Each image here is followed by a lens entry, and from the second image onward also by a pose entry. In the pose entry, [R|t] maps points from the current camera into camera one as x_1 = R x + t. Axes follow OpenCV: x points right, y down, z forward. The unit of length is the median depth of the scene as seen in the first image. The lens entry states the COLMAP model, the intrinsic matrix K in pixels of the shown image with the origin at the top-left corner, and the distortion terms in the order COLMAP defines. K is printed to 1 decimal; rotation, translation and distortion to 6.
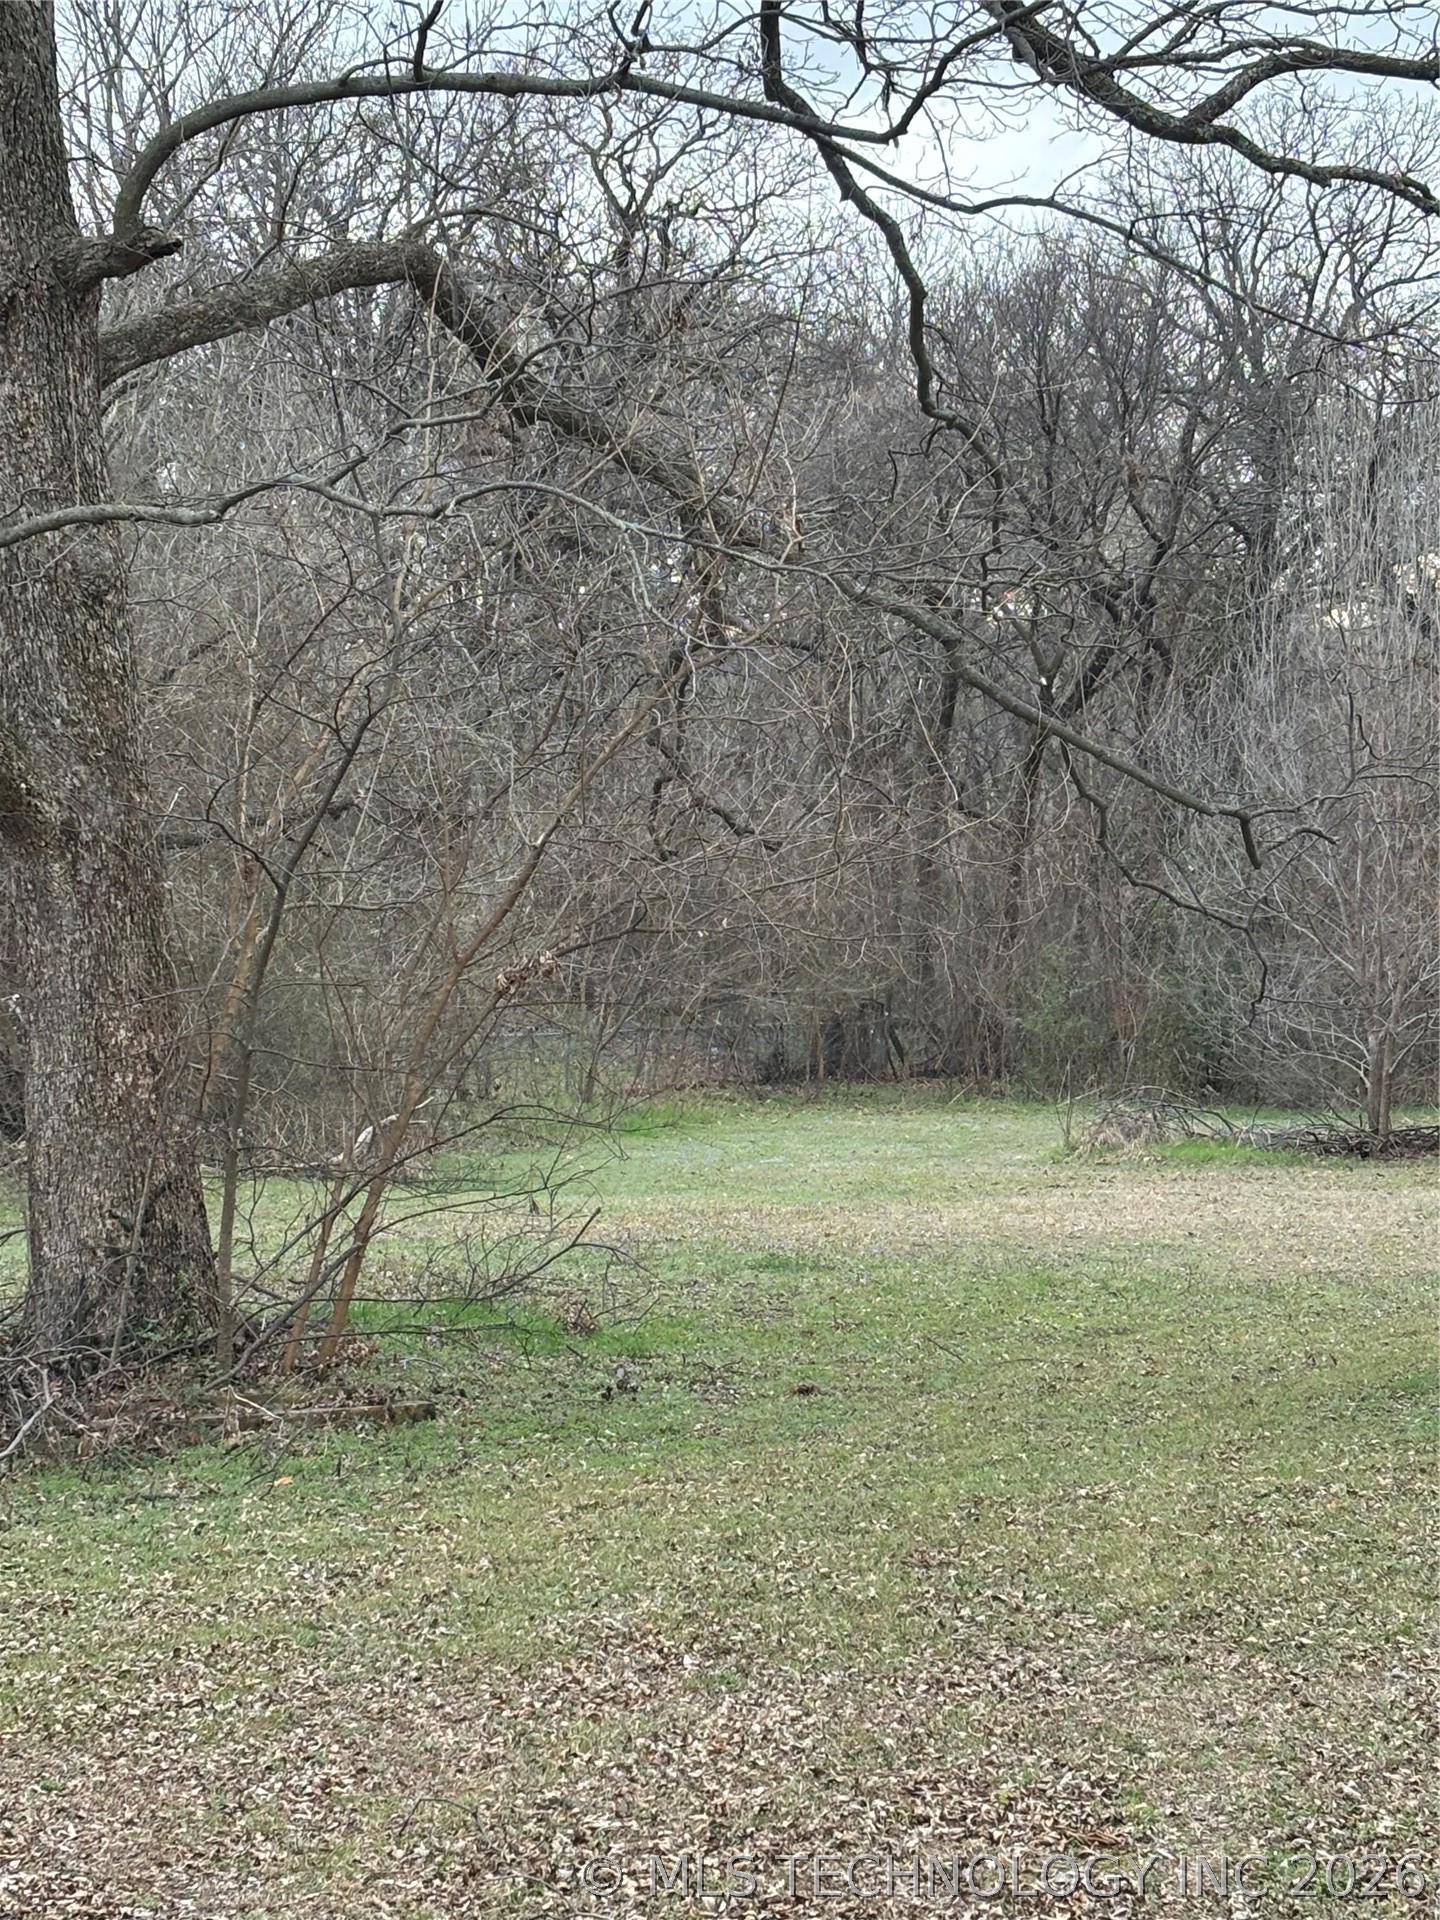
lens RADIAL K [[4189.1, 0, 720.6], [0, 4189.1, 960.4], [0, 0, 1]] dist [0.188844, 0.000000]
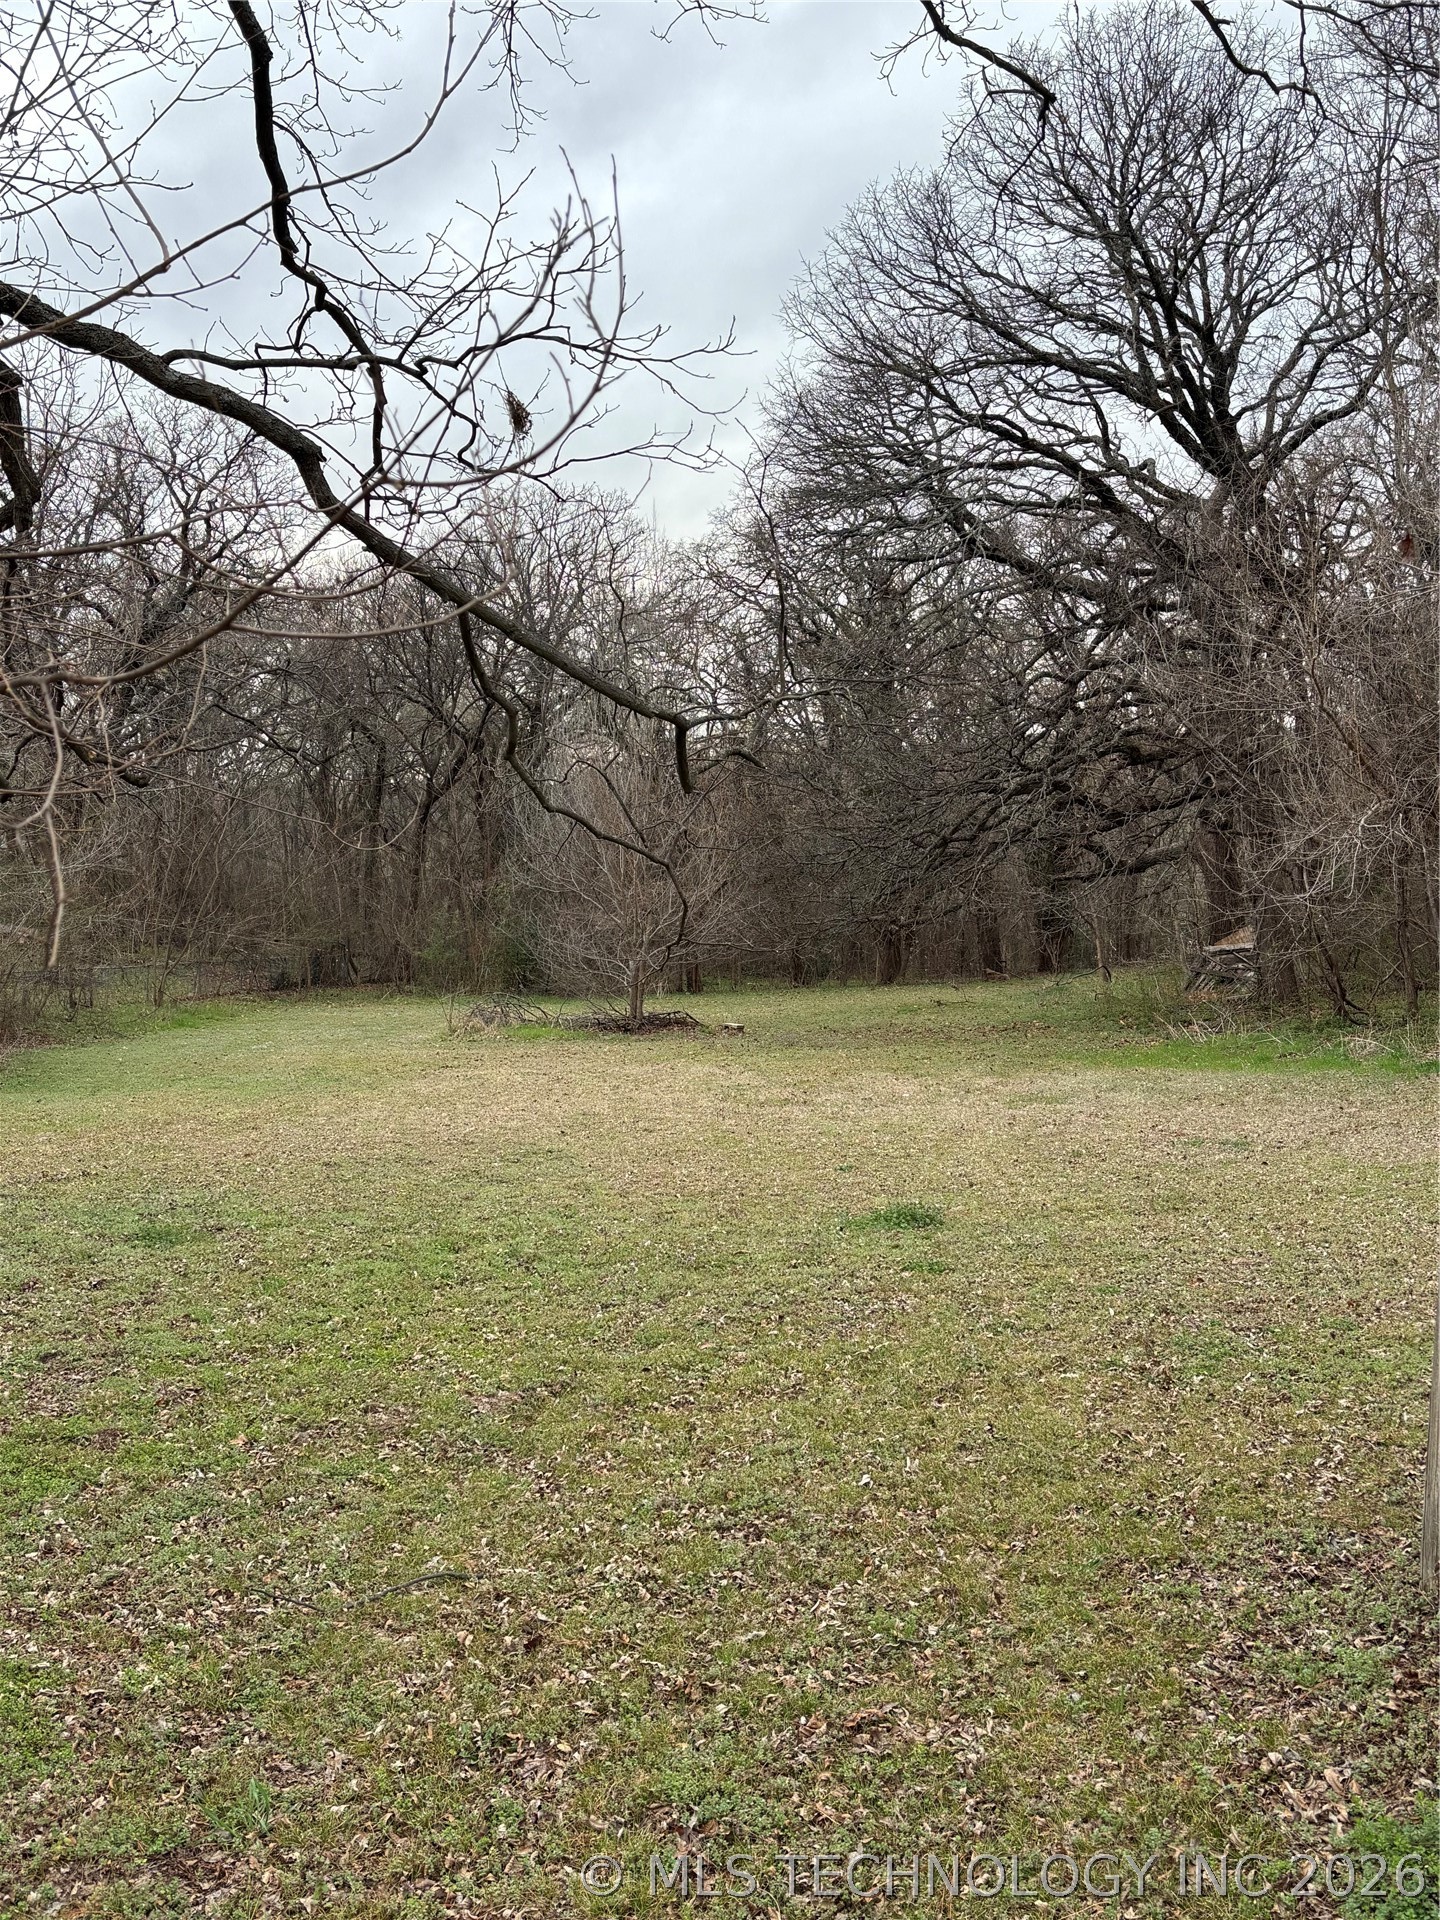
lens RADIAL K [[1715.7, 0, 727.6], [0, 1715.7, 967.6], [0, 0, 1]] dist [0.108708, -0.002074]
pose [[0.969365, -0.019028, 0.244885, 0.028651], [0.012703, 0.999544, 0.027381, 0.003106], [-0.245295, -0.023431, 0.969165, 0.393770]]
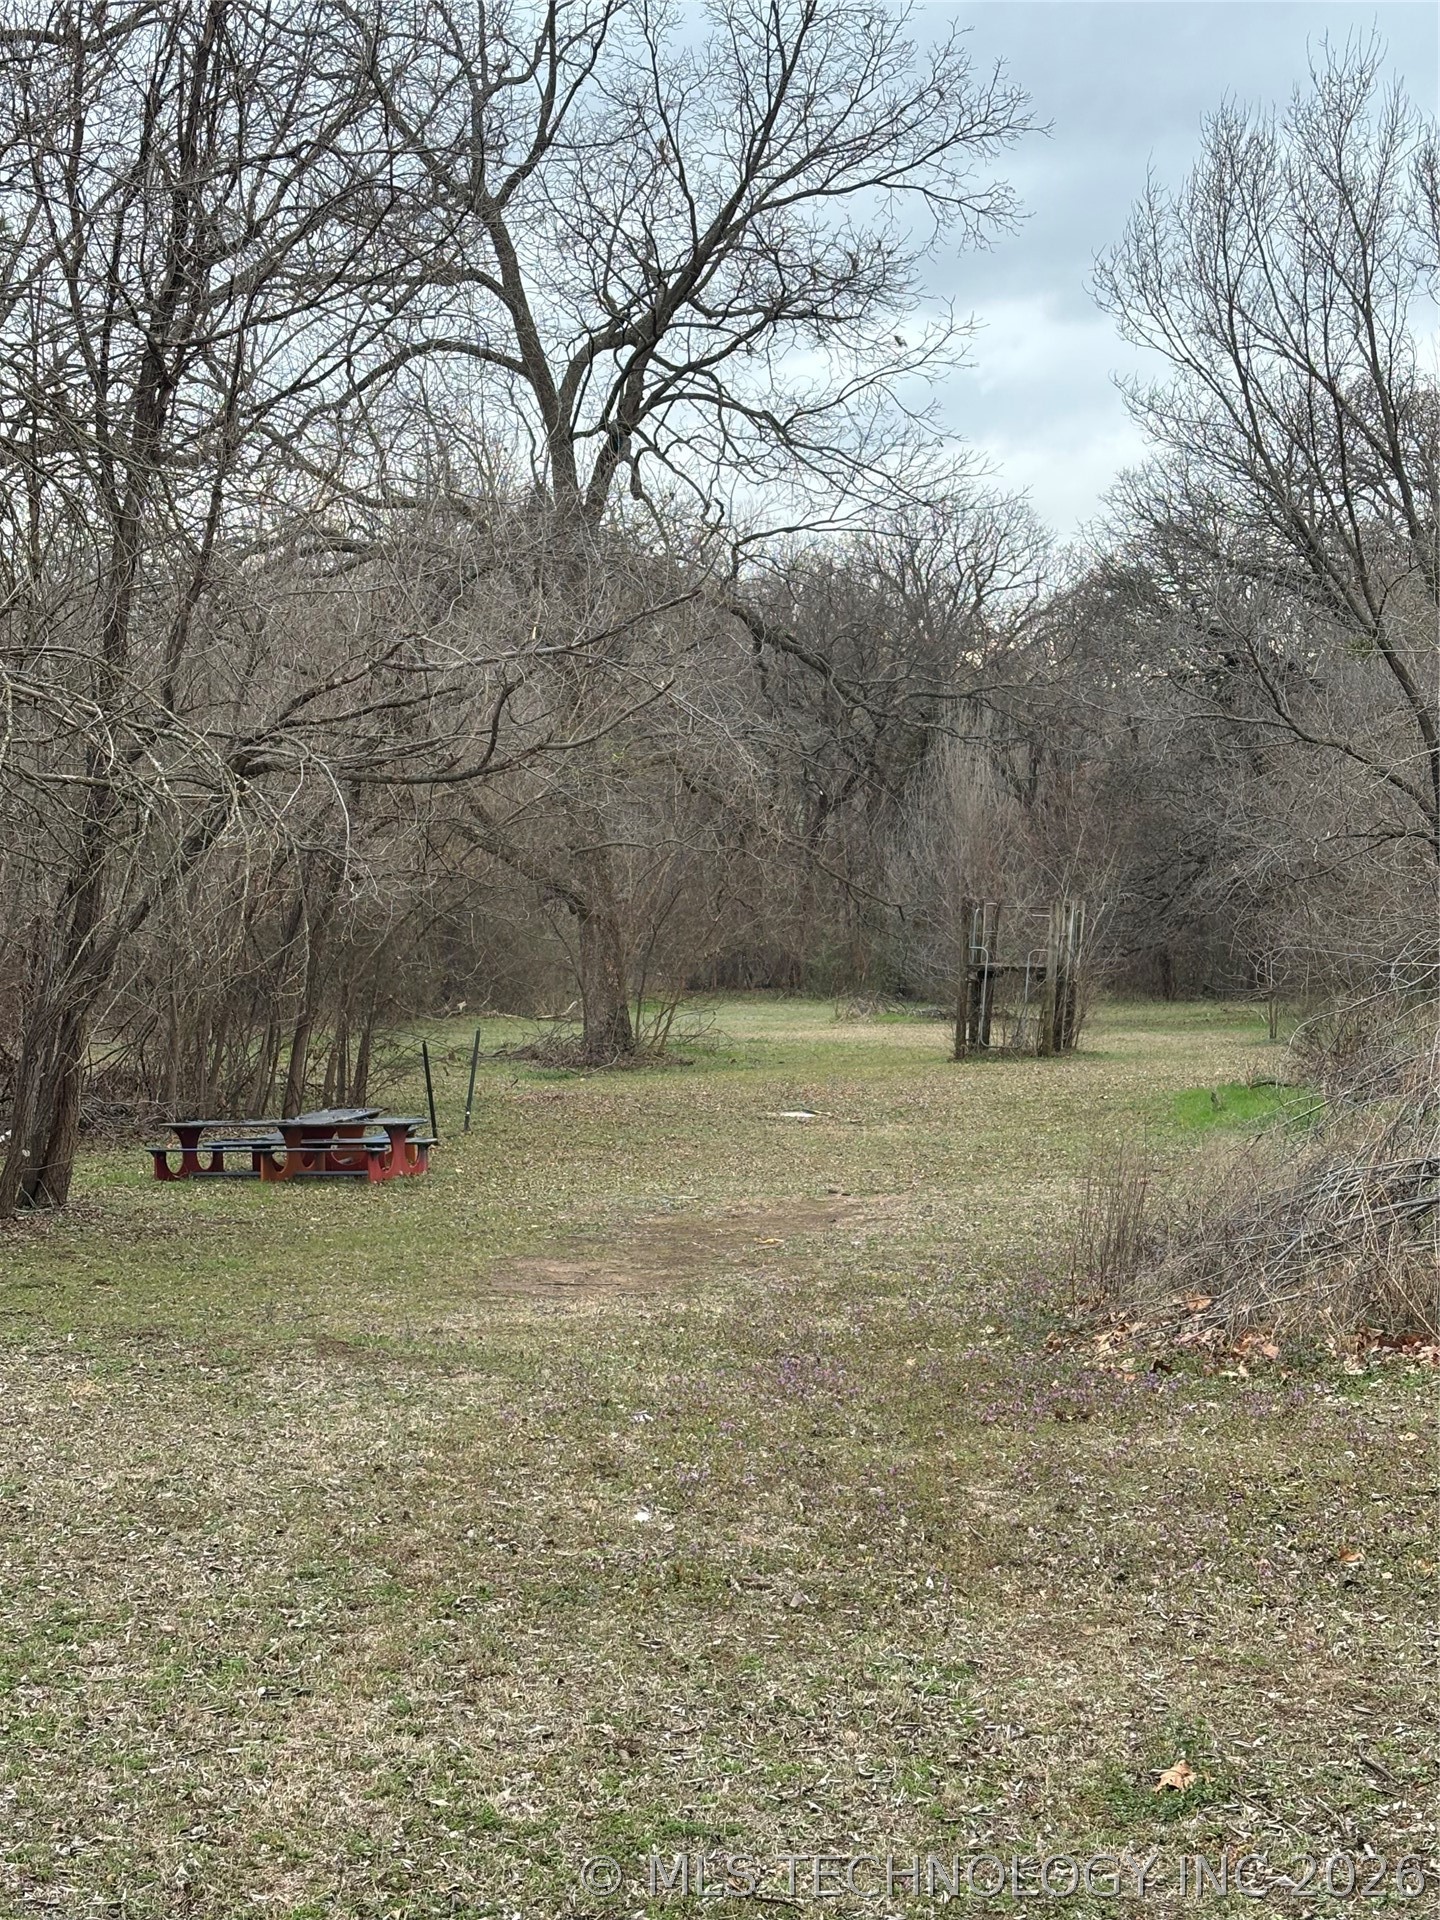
lens RADIAL K [[2963.3, 0, 719.3], [0, 2963.3, 959.8], [0, 0, 1]] dist [0.031027, 0.000000]
pose [[0.998723, 0.007663, 0.049931, -0.082675], [-0.008477, 0.999834, 0.016121, -0.016861], [-0.049799, -0.016524, 0.998623, -0.817819]]
